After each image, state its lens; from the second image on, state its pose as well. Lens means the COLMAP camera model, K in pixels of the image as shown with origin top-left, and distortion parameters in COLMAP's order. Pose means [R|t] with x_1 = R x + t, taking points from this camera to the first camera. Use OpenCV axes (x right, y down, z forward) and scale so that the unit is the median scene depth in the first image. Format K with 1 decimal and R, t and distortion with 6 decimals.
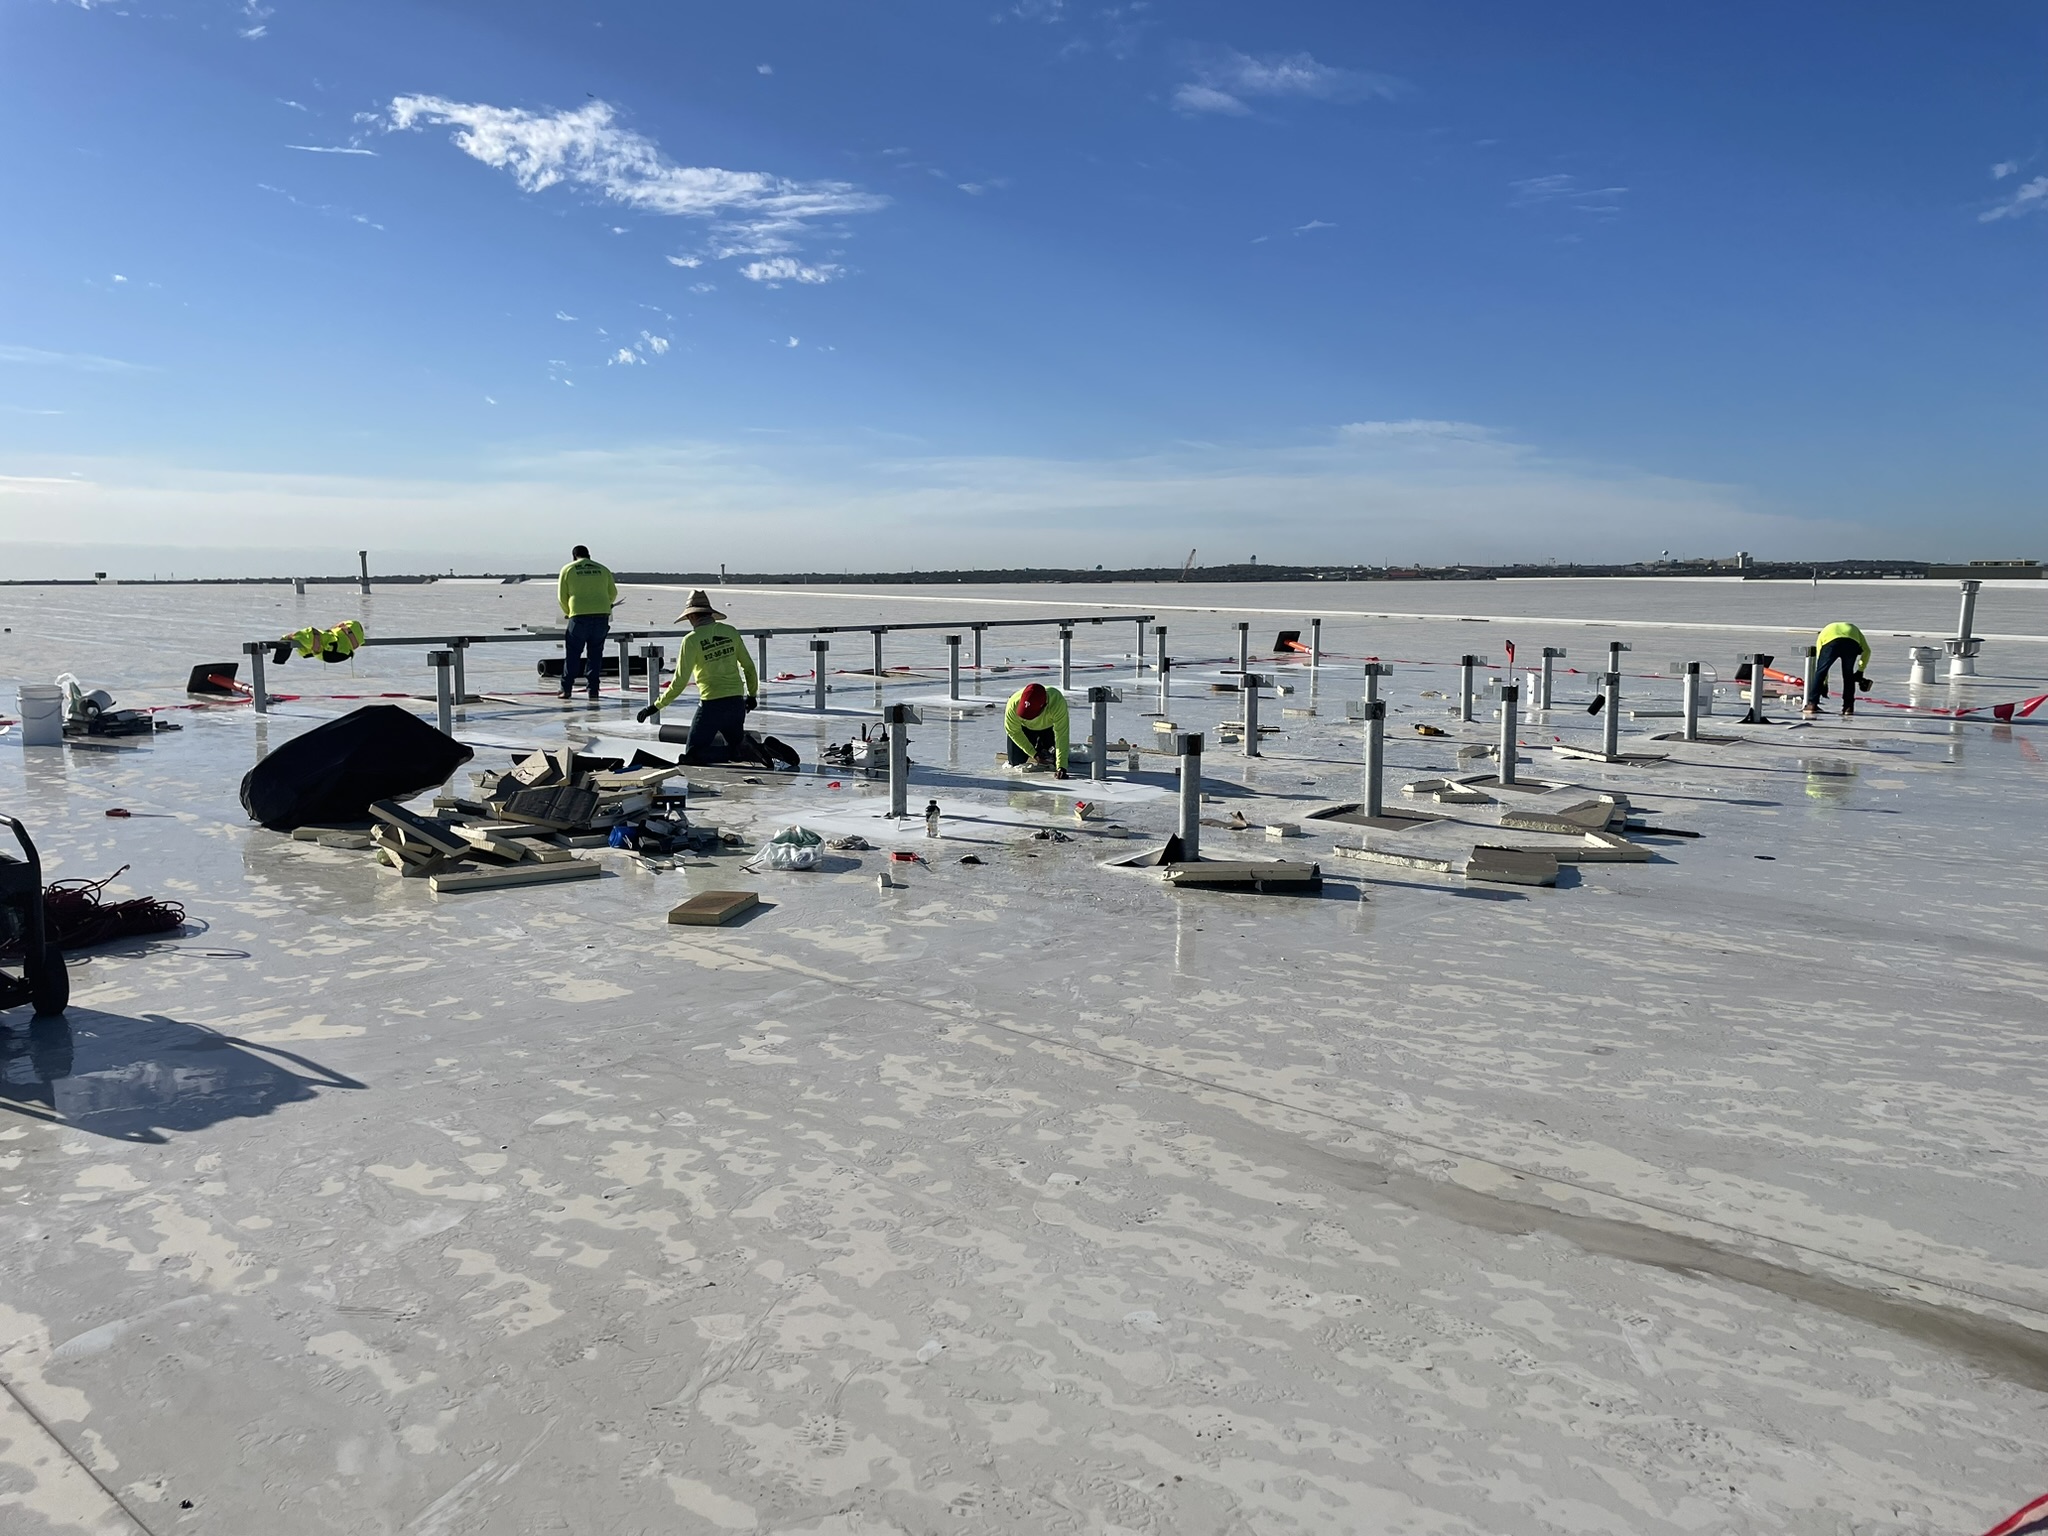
lens RADIAL K [[1568.6, 0, 1024.0], [0, 1568.6, 768.0], [0, 0, 1]] dist [0.004682, 0.002422]
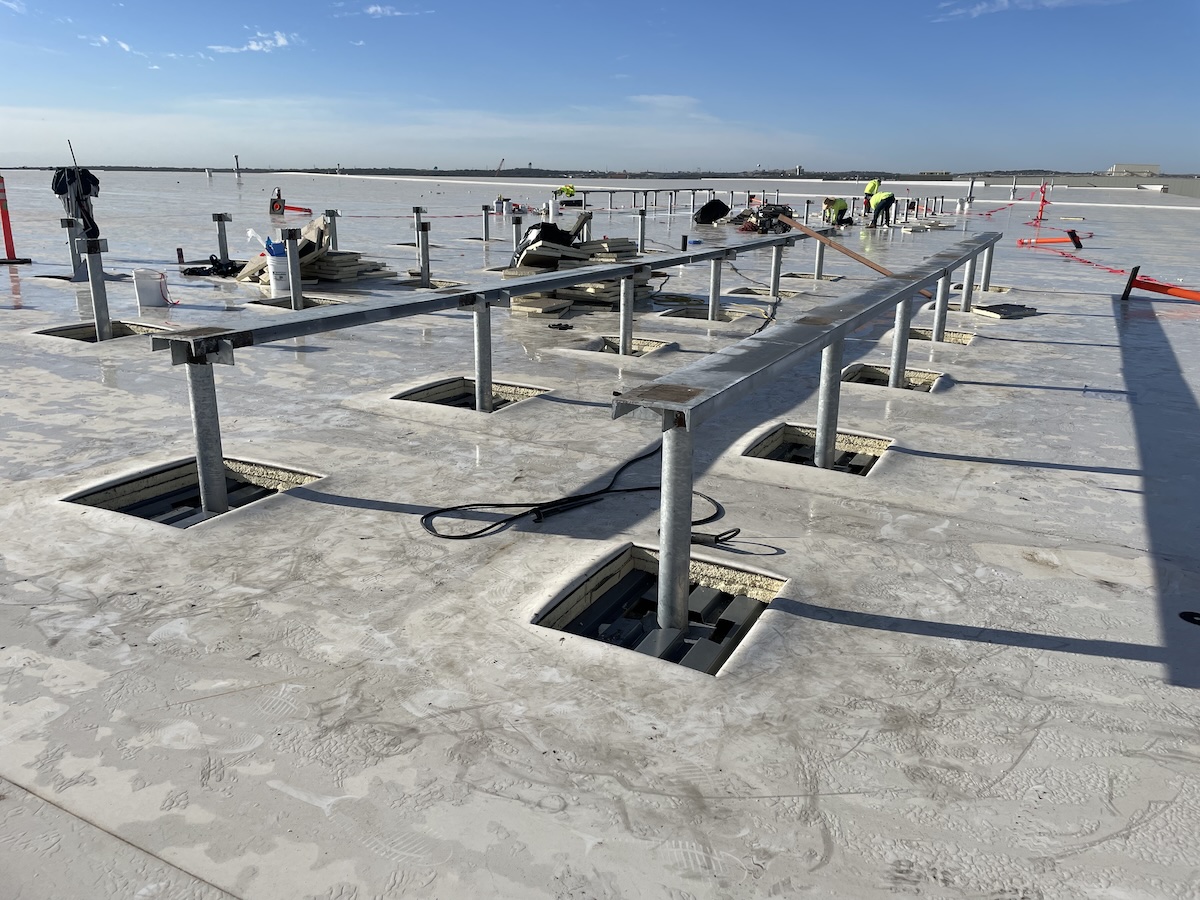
lens RADIAL K [[919.1, 0, 600.0], [0, 919.1, 450.0], [0, 0, 1]] dist [0.004682, 0.002422]
pose [[0.963570, -0.063790, 0.259736, -0.299507], [0.019444, 0.985278, 0.169848, 0.043163], [-0.266747, -0.158611, 0.950625, -0.311052]]
